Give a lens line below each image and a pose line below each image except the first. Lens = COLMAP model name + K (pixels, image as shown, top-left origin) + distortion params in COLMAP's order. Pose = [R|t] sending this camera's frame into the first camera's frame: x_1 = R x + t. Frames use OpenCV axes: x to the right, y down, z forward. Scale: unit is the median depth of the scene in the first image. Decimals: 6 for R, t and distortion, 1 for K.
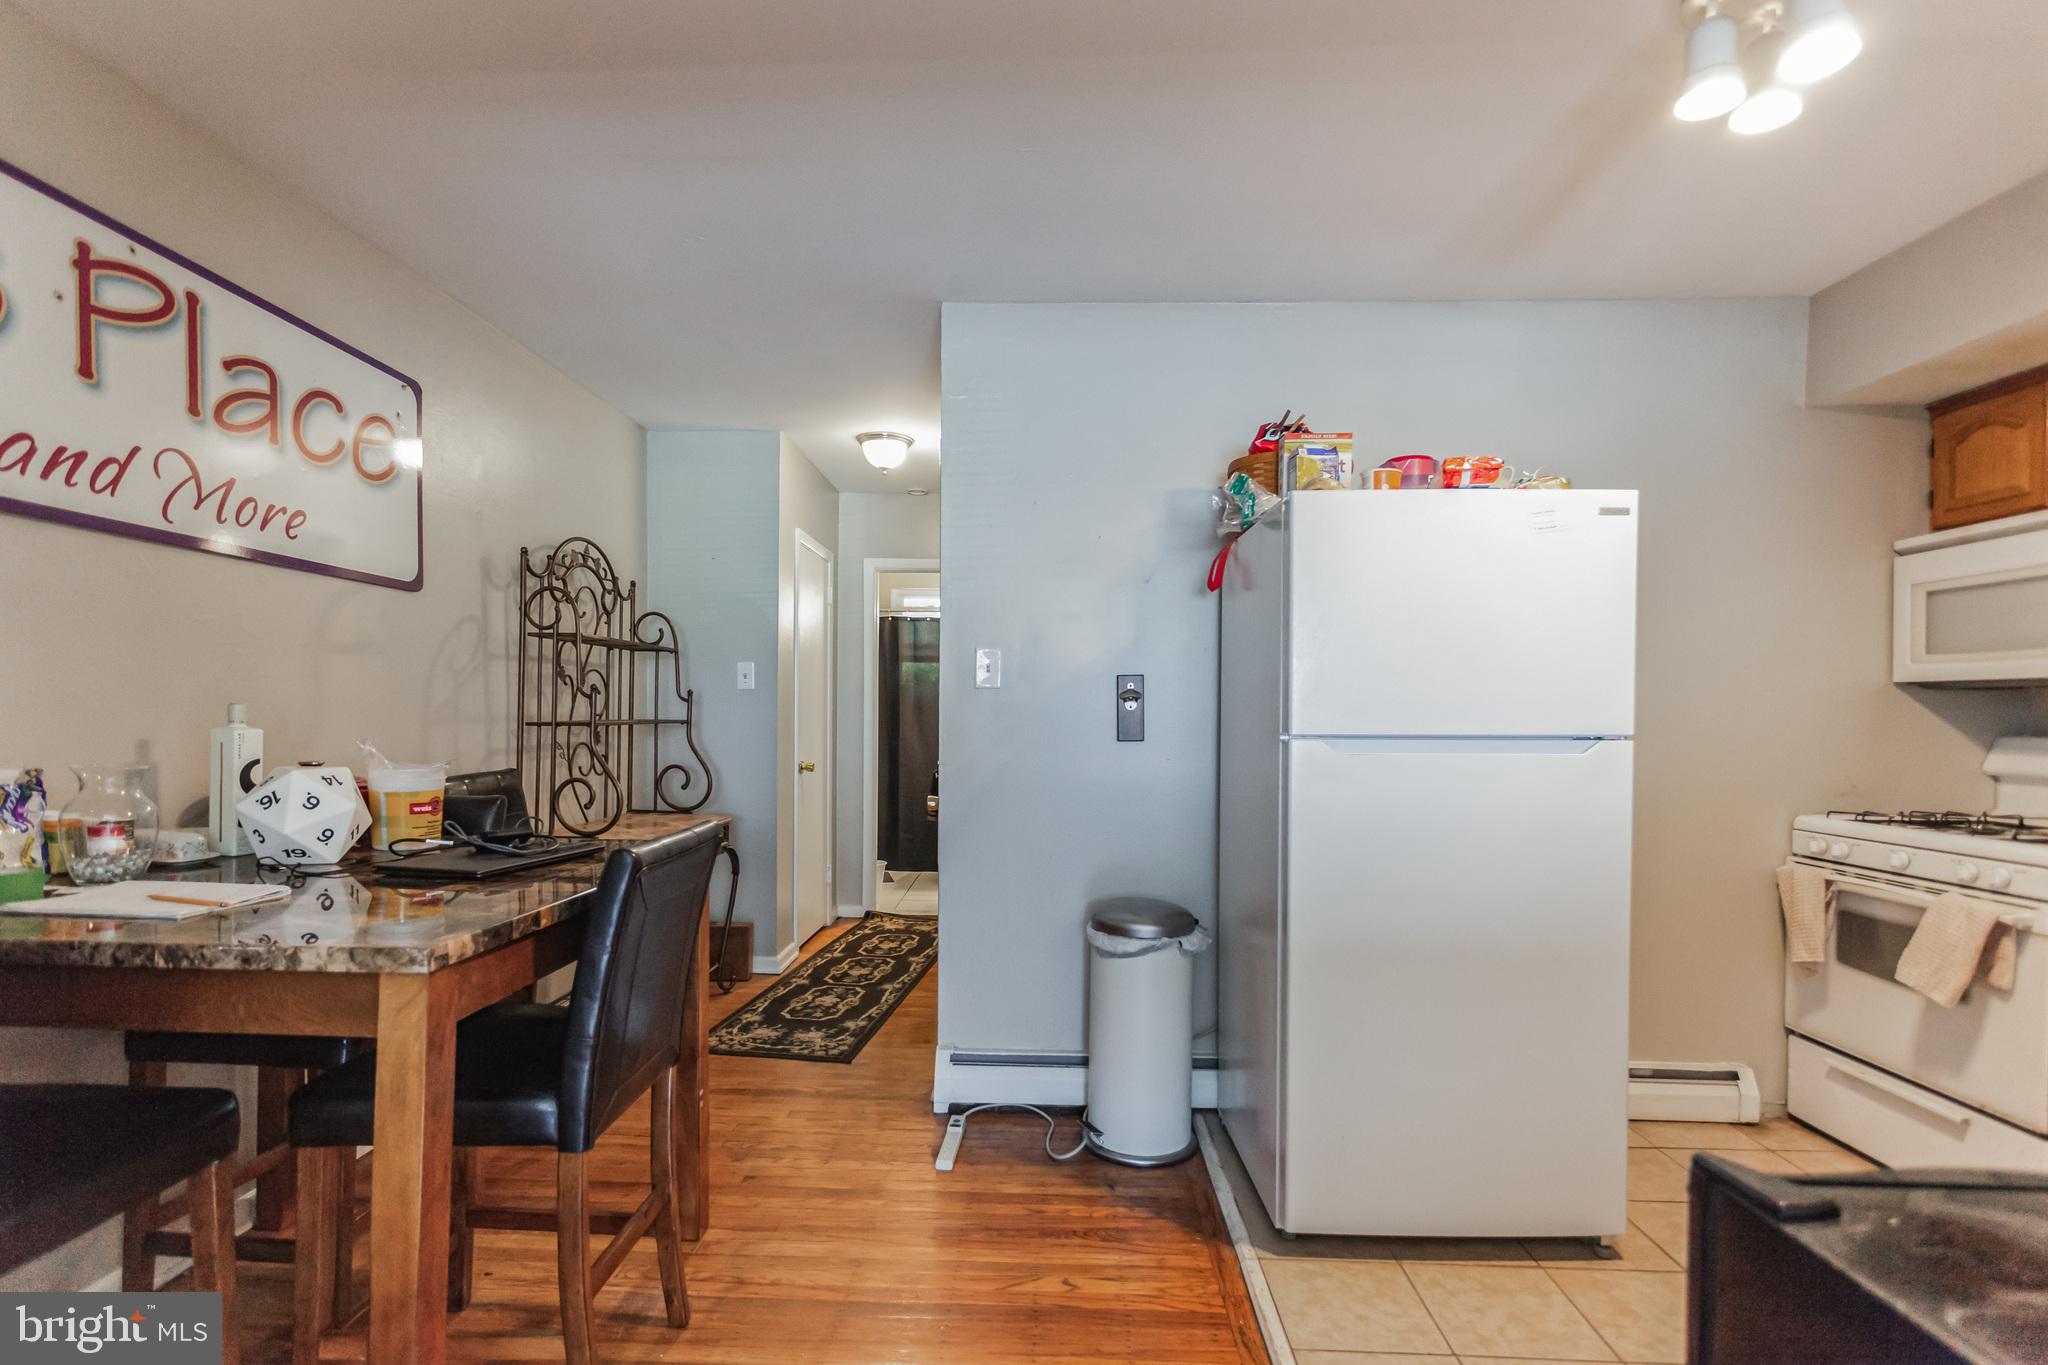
lens RADIAL K [[980.1, 0, 1020.6], [0, 980.1, 742.6], [0, 0, 1]] dist [0.004565, 0.000547]
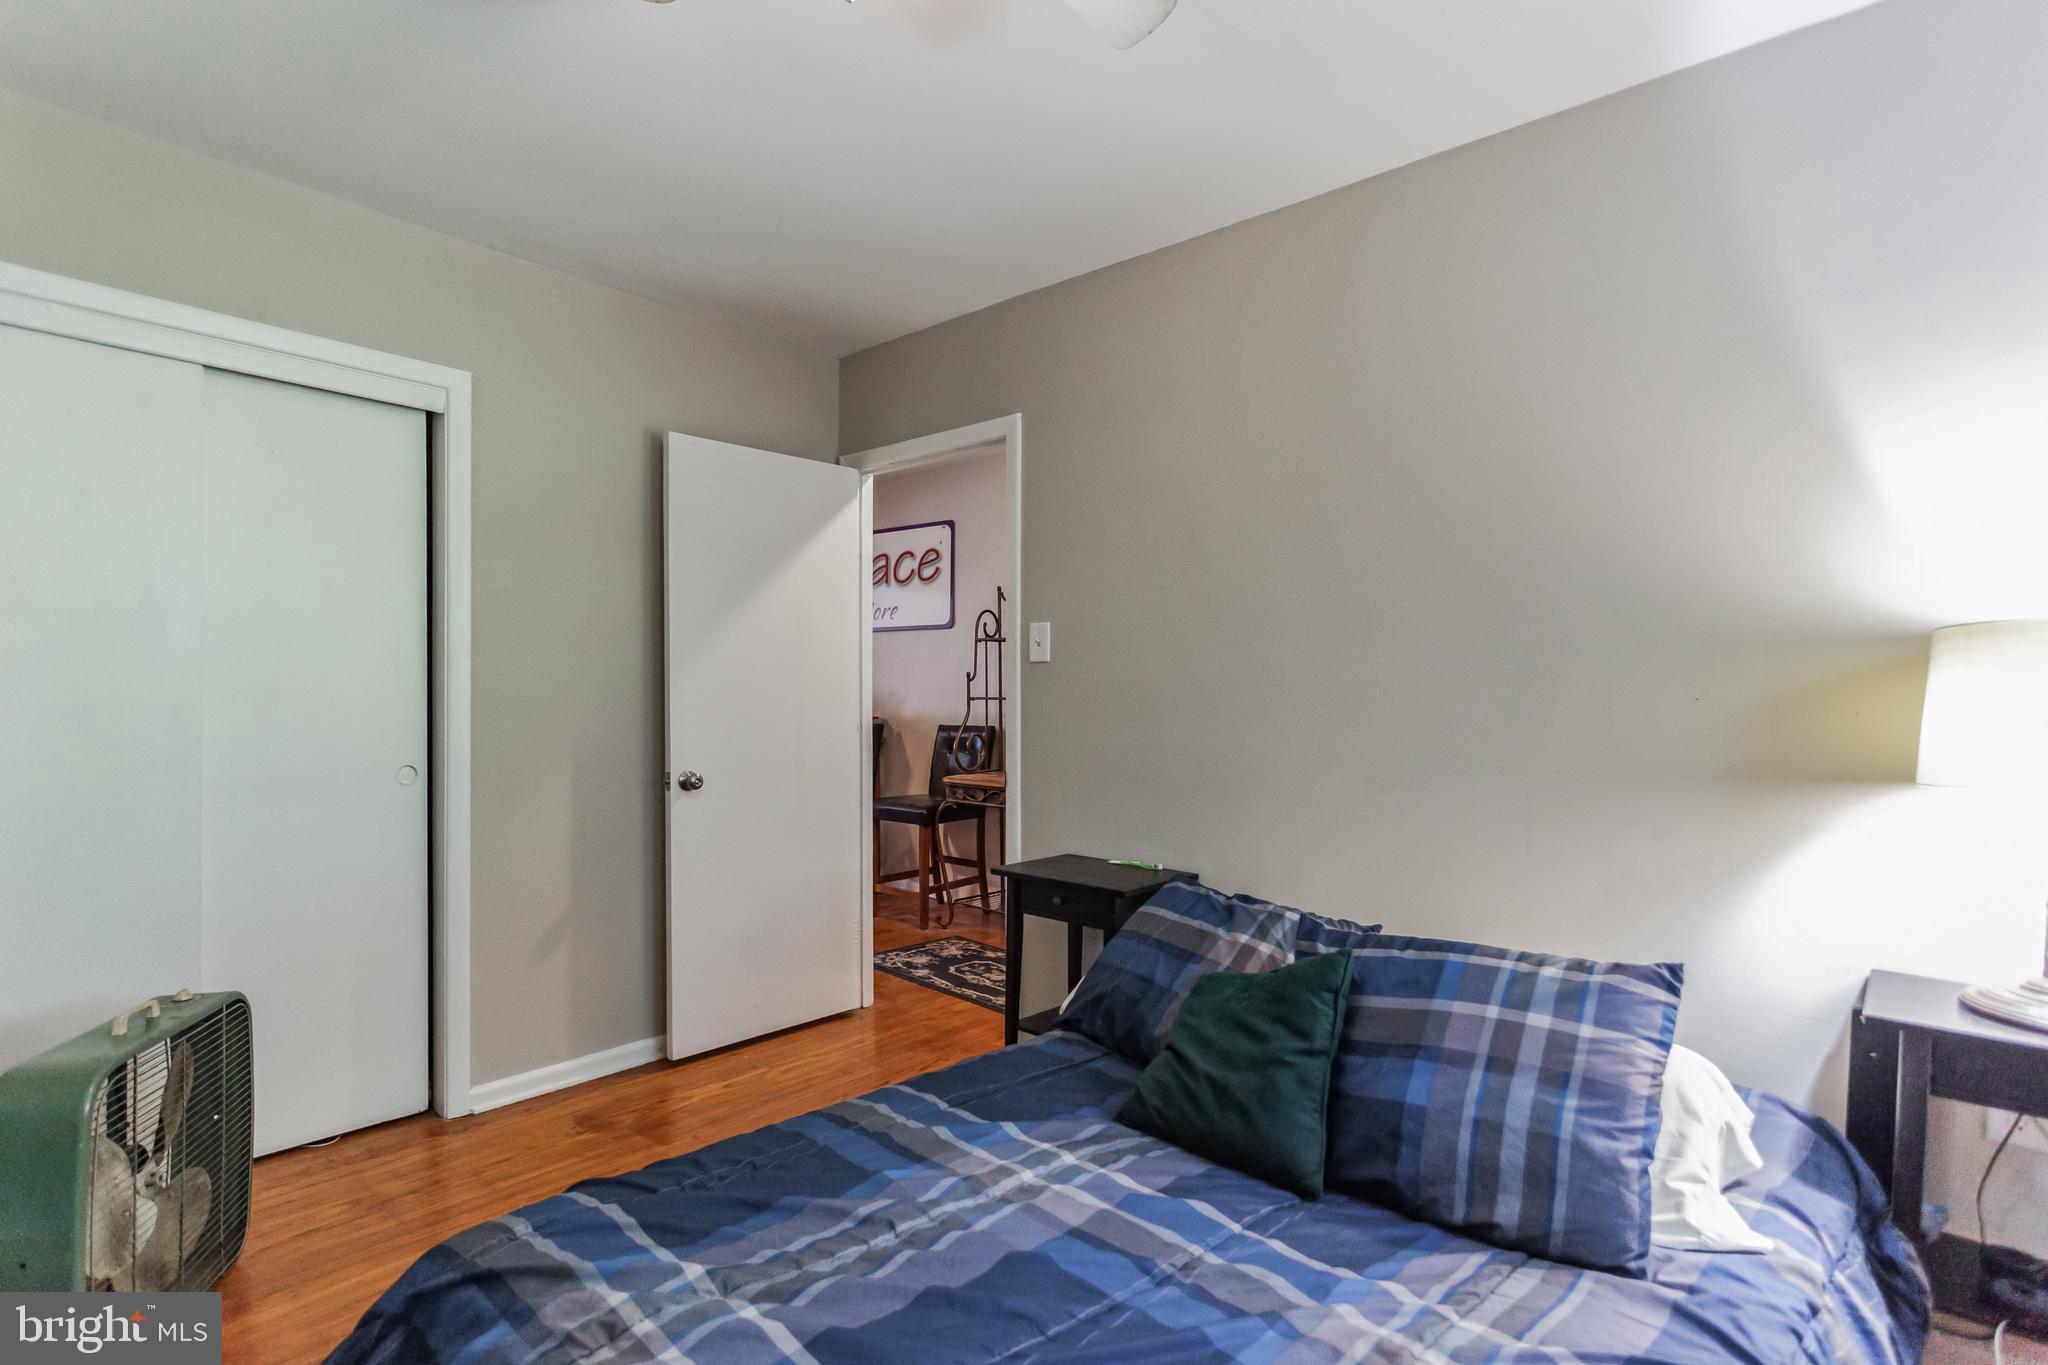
lens RADIAL K [[985.4, 0, 1020.0], [0, 985.4, 710.7], [0, 0, 1]] dist [0.009863, 0.000358]
pose [[-0.619165, 0.000559, -0.785261, 0.796827], [-0.040730, 0.998631, 0.032826, -0.058209], [0.784204, 0.052308, -0.618294, 2.226478]]
